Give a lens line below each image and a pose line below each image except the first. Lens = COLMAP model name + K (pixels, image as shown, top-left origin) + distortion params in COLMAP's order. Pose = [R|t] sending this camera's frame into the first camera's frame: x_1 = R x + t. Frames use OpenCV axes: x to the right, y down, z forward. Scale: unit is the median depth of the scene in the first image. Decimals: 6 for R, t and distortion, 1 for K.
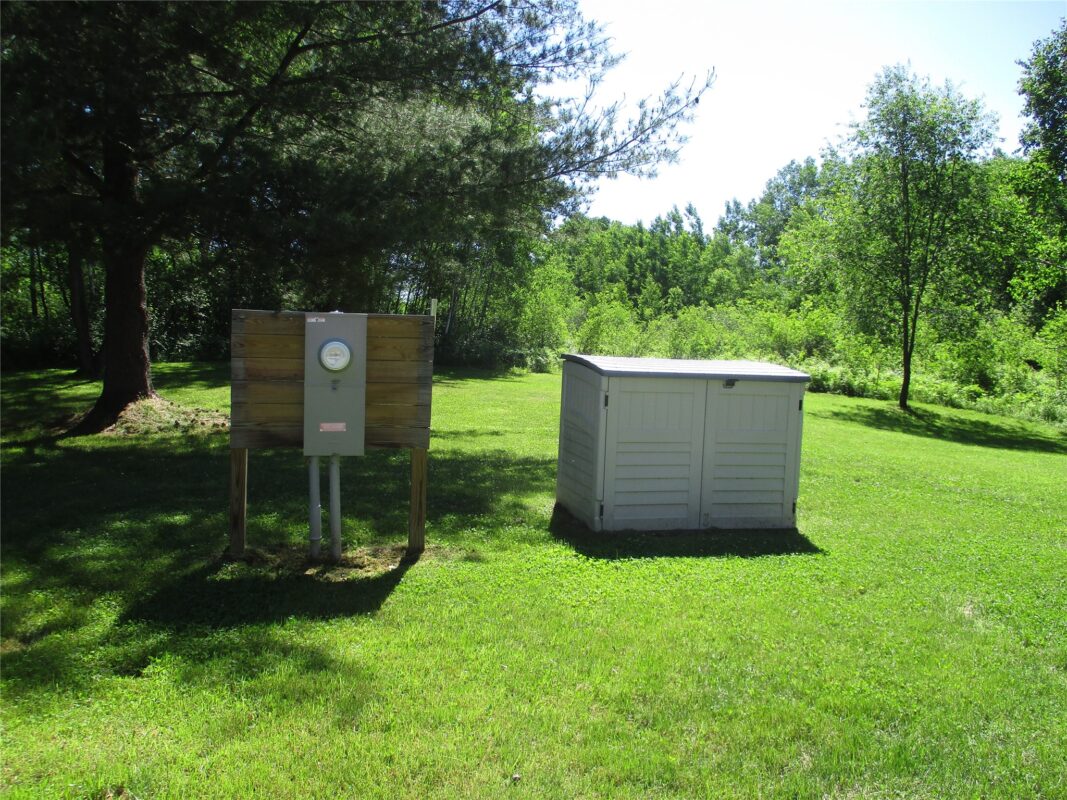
lens RADIAL K [[879.3, 0, 533.5], [0, 879.3, 373.8], [0, 0, 1]] dist [-0.040104, 0.013115]
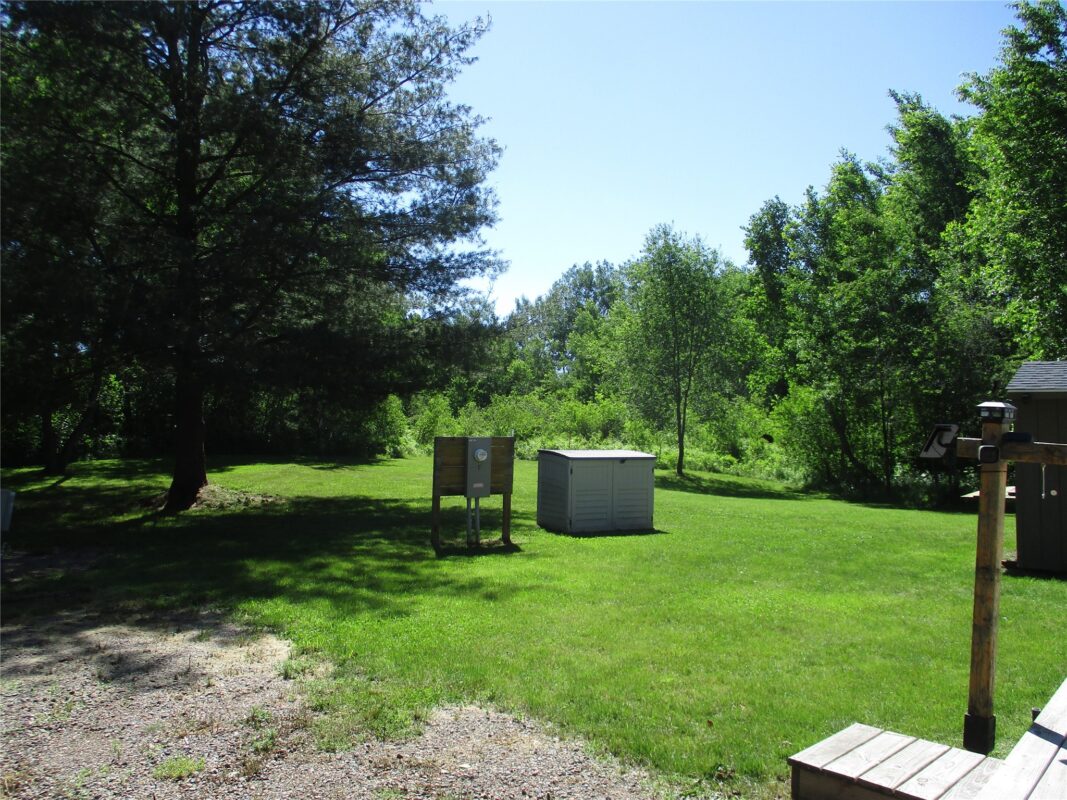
lens RADIAL K [[872.1, 0, 533.4], [0, 872.1, 362.5], [0, 0, 1]] dist [-0.037583, -0.000810]
pose [[0.968650, -0.009655, 0.248244, -0.113185], [0.035763, 0.994256, -0.100877, -0.004599], [-0.245844, 0.106593, 0.963431, -0.227645]]
